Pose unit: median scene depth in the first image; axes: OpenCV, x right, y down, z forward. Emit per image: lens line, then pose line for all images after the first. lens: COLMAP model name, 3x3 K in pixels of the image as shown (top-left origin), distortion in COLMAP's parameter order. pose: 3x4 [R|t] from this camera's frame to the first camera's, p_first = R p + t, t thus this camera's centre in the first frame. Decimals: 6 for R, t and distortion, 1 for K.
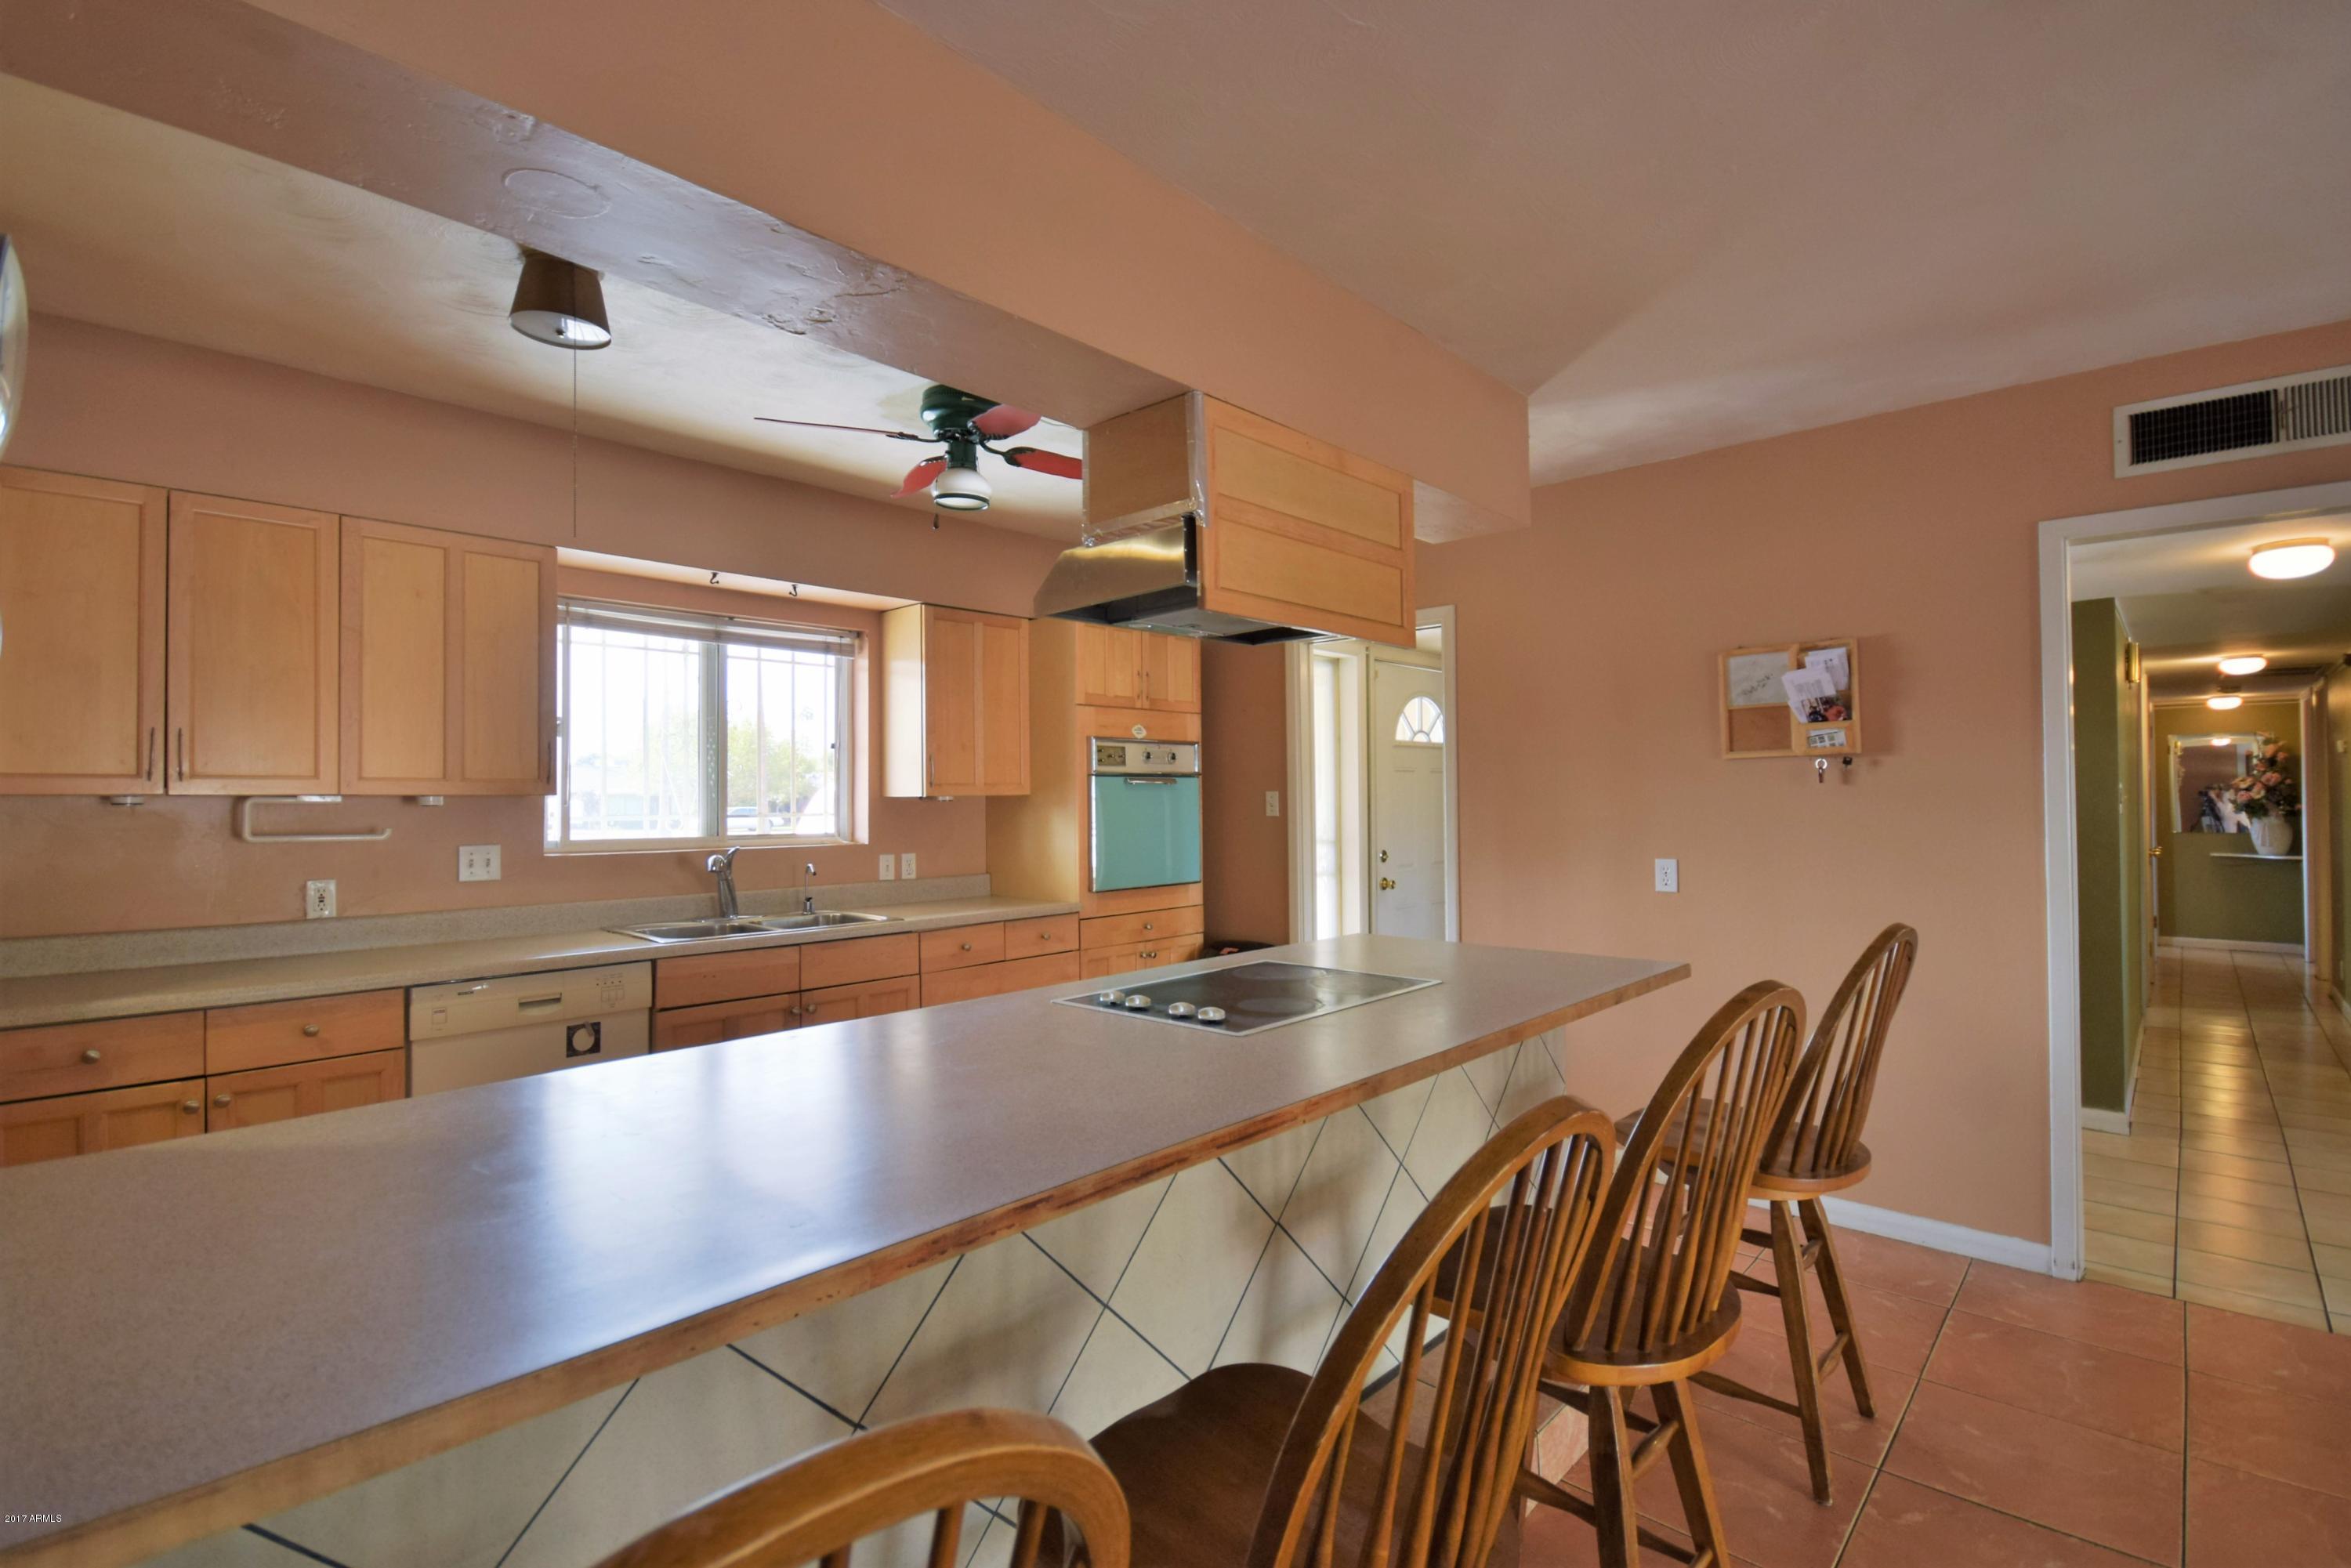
lens RADIAL K [[1077.0, 0, 1175.5], [0, 1077.0, 784.0], [0, 0, 1]] dist [0.000000, -0.000058]
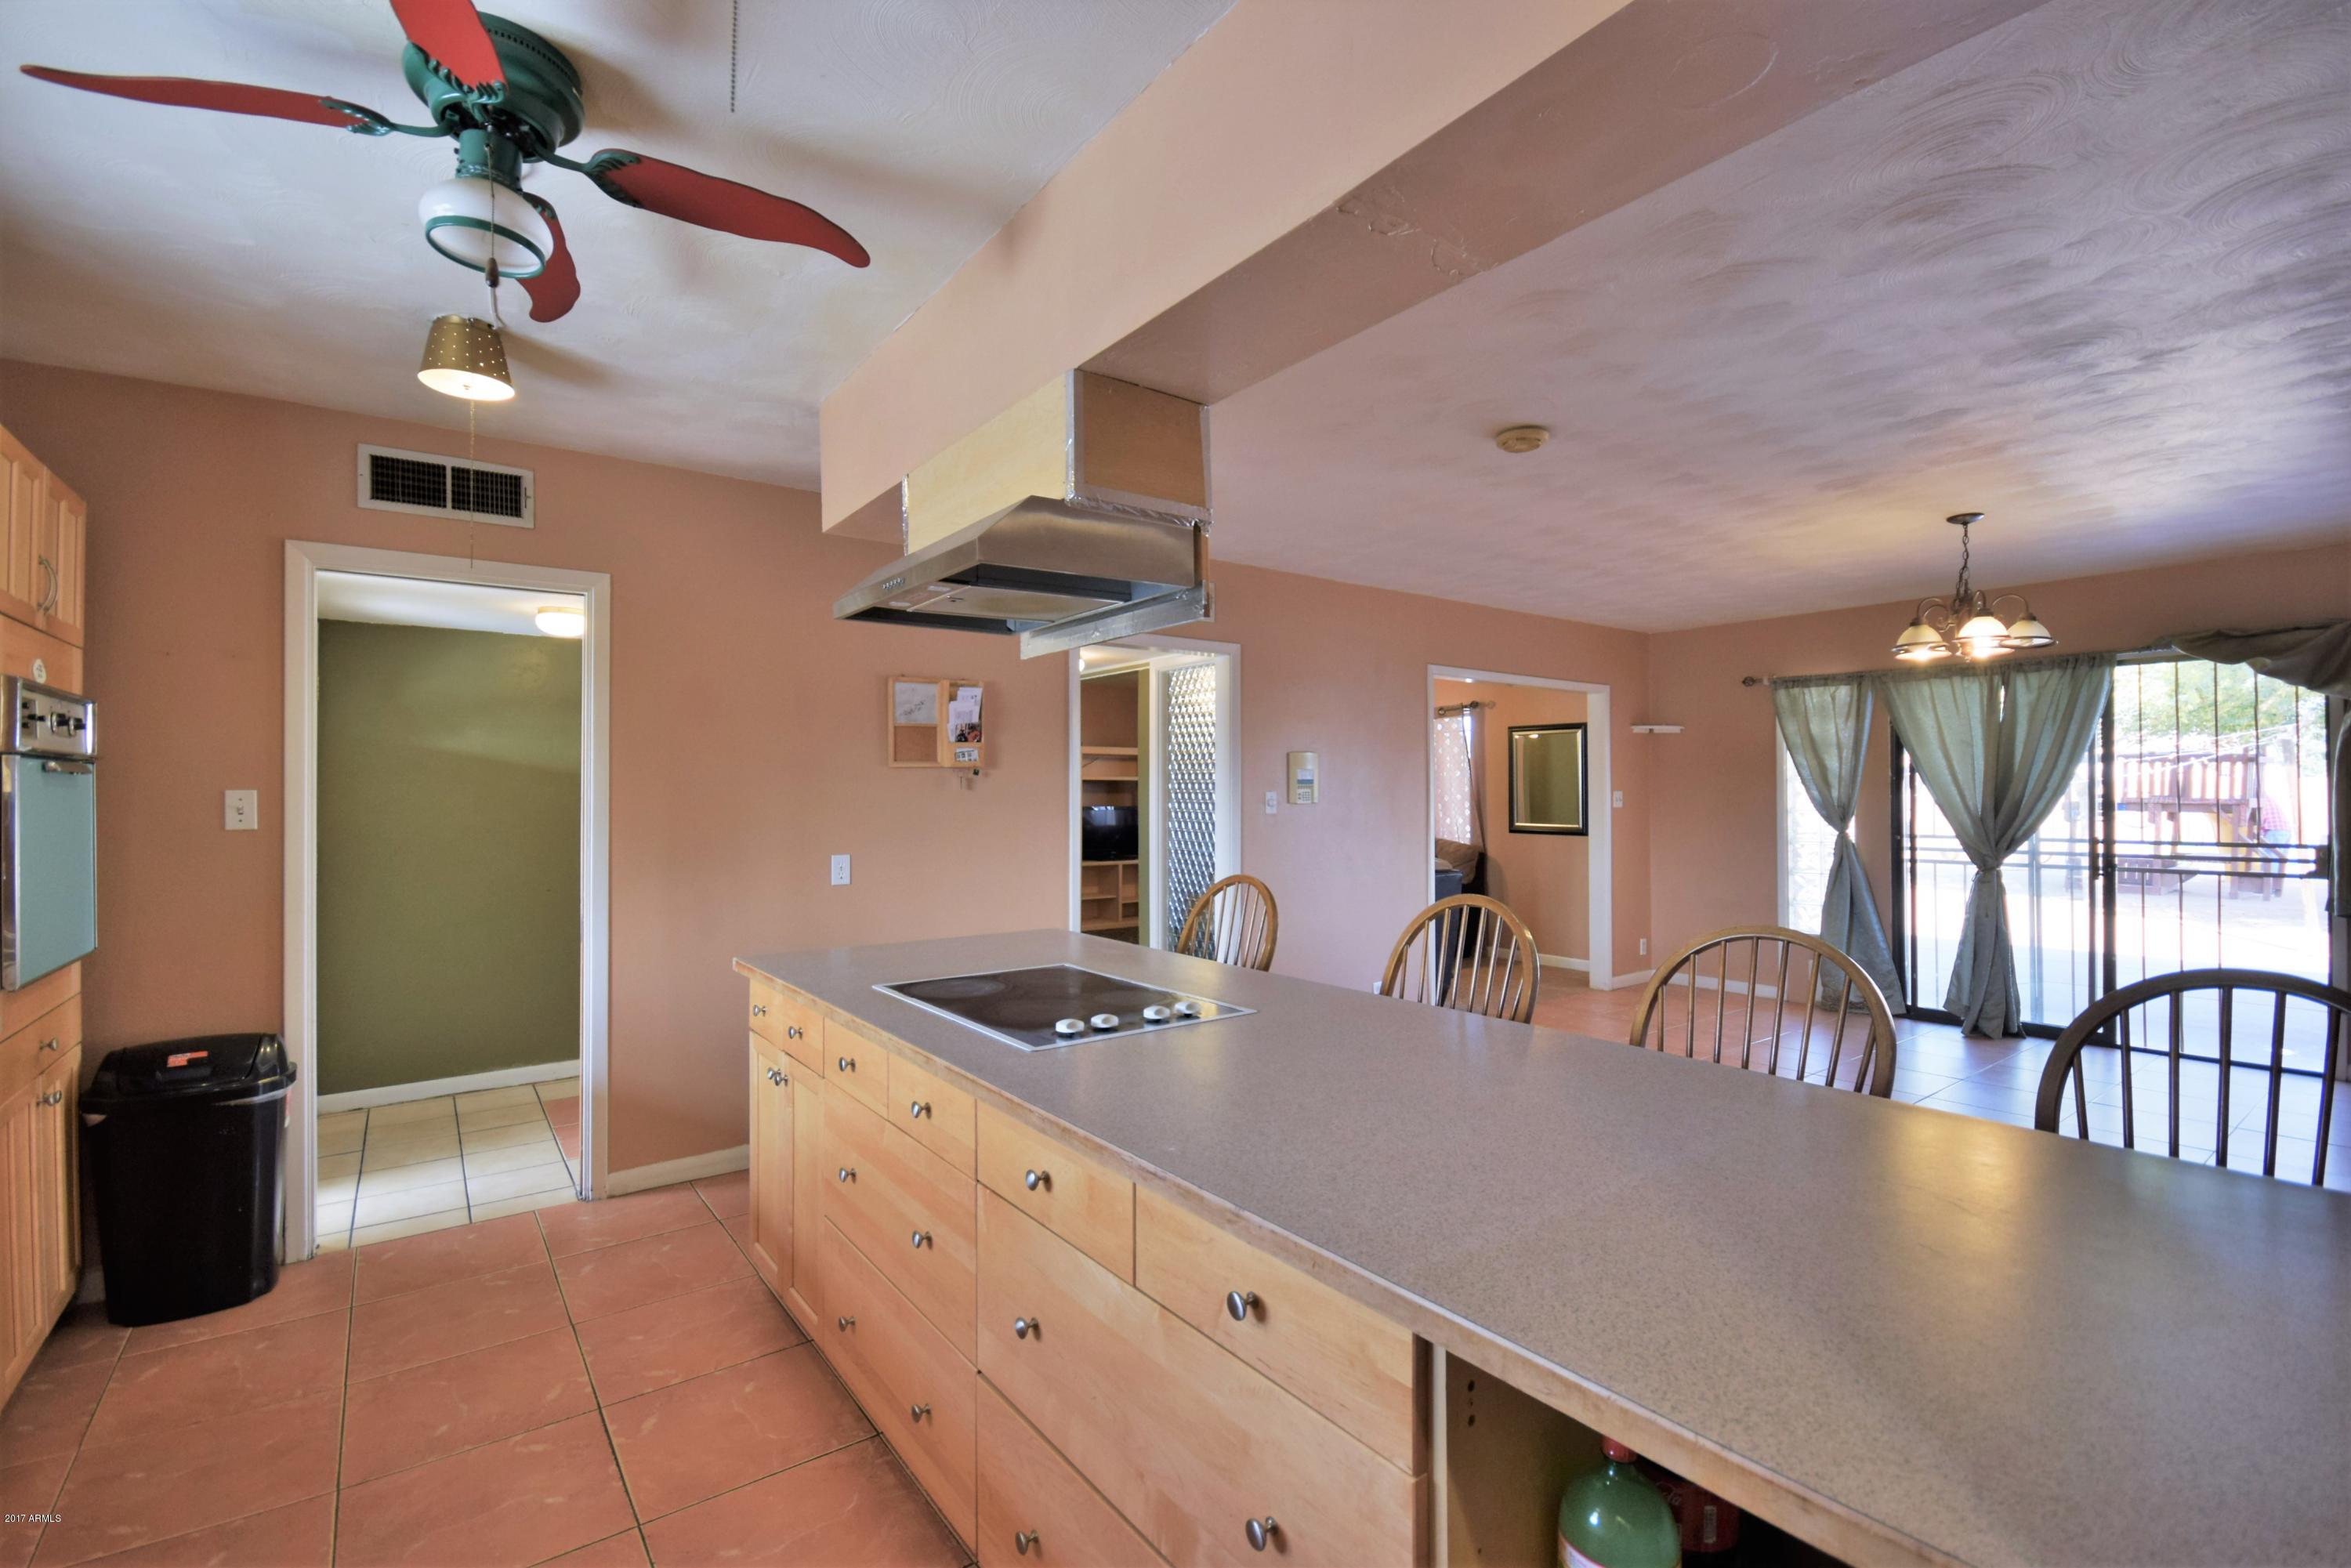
lens RADIAL K [[1033.0, 0, 1175.5], [0, 1033.0, 784.0], [0, 0, 1]] dist [-0.002279, -0.000282]
pose [[0.176200, 0.015806, 0.984228, -0.570355], [-0.012450, 0.999827, -0.013828, 0.007234], [-0.984276, -0.009817, 0.176366, 0.506495]]
